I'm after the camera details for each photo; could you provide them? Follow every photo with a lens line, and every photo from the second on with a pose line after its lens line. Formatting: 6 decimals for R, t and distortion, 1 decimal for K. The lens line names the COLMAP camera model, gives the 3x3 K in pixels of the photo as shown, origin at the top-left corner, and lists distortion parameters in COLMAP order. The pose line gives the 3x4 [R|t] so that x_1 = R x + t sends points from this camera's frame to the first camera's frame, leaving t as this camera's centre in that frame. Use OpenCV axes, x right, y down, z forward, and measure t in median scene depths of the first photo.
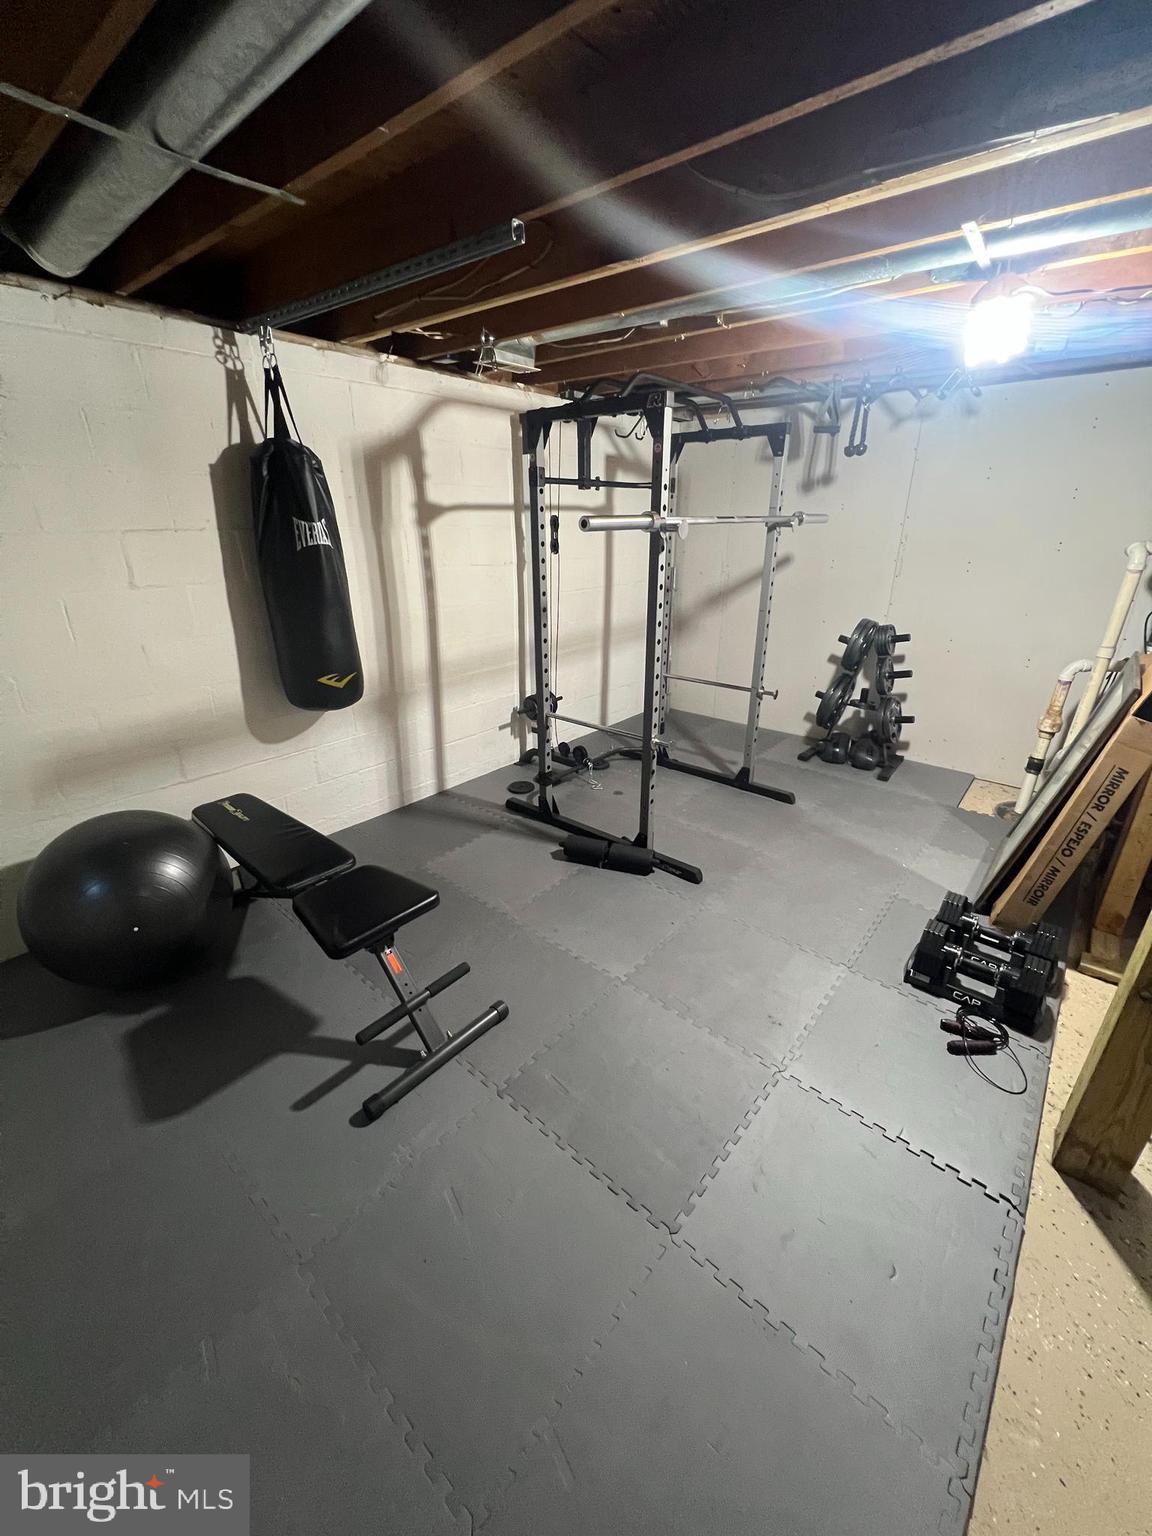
lens RADIAL K [[615.1, 0, 579.2], [0, 615.1, 768.1], [0, 0, 1]] dist [-0.001156, 0.000710]
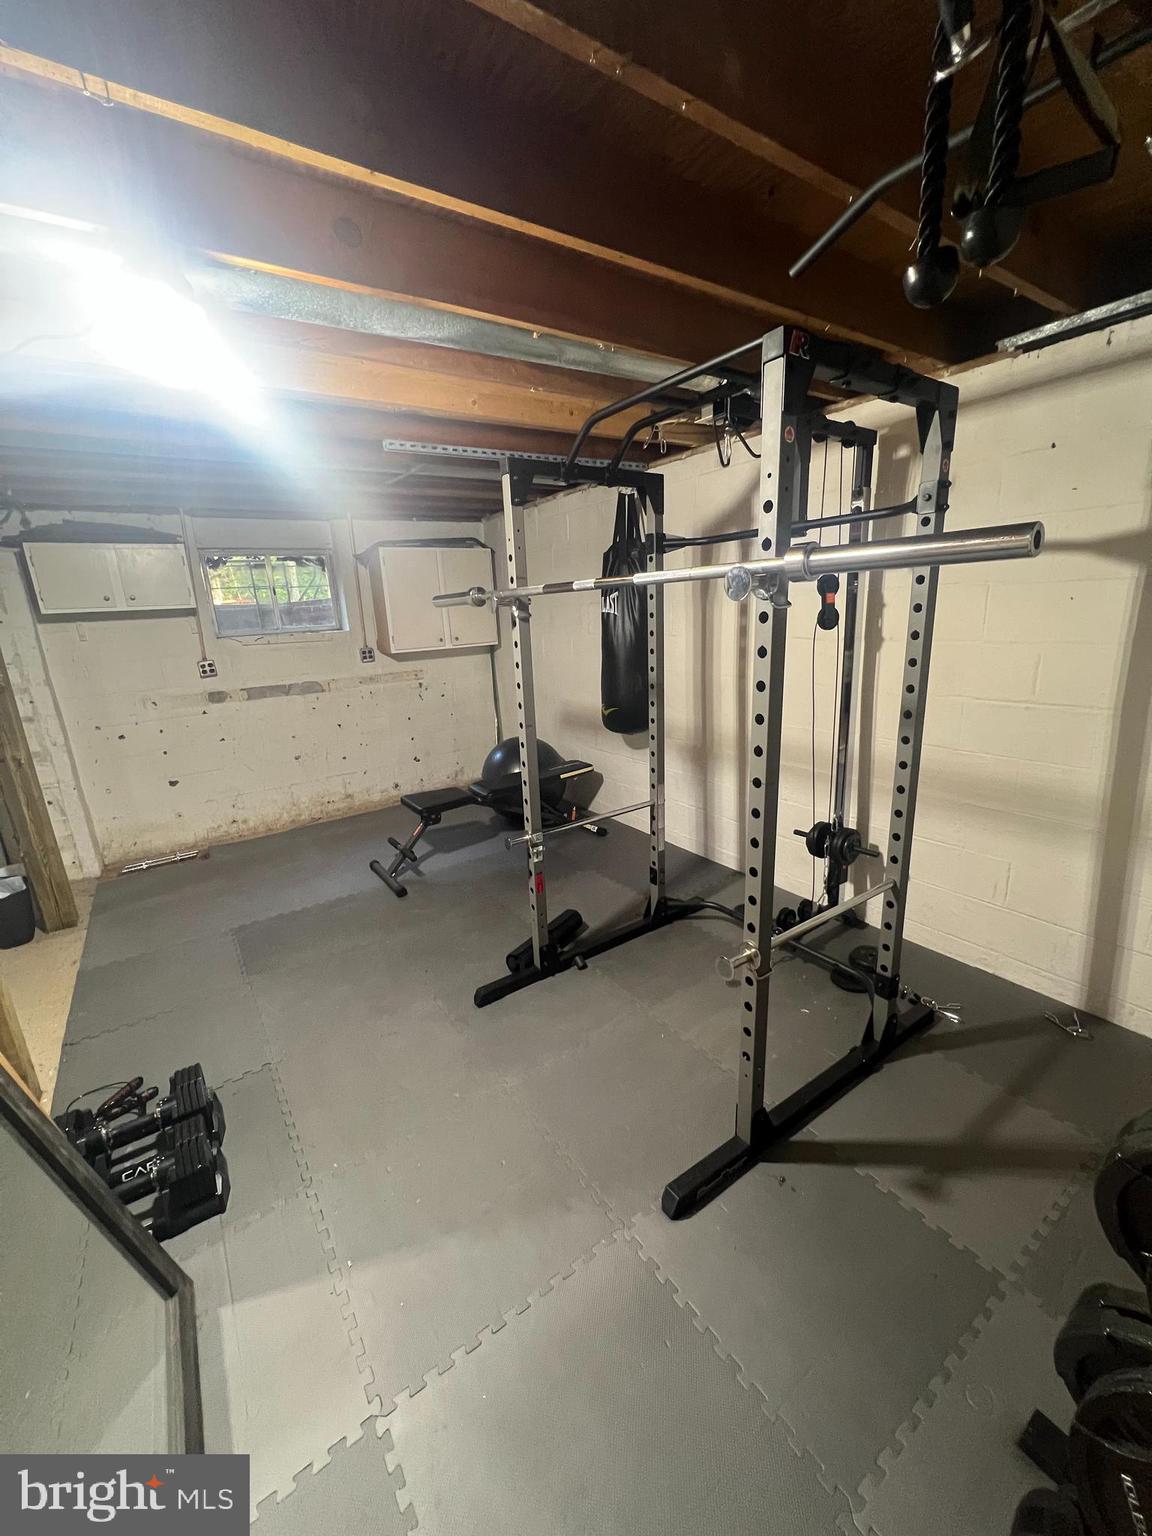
lens RADIAL K [[613.7, 0, 578.7], [0, 613.7, 766.9], [0, 0, 1]] dist [-0.001138, 0.000713]
pose [[-0.250525, 0.212993, -0.944389, 0.771410], [-0.369673, 0.880532, 0.296657, -0.335115], [0.894751, 0.423435, -0.141858, 1.000733]]
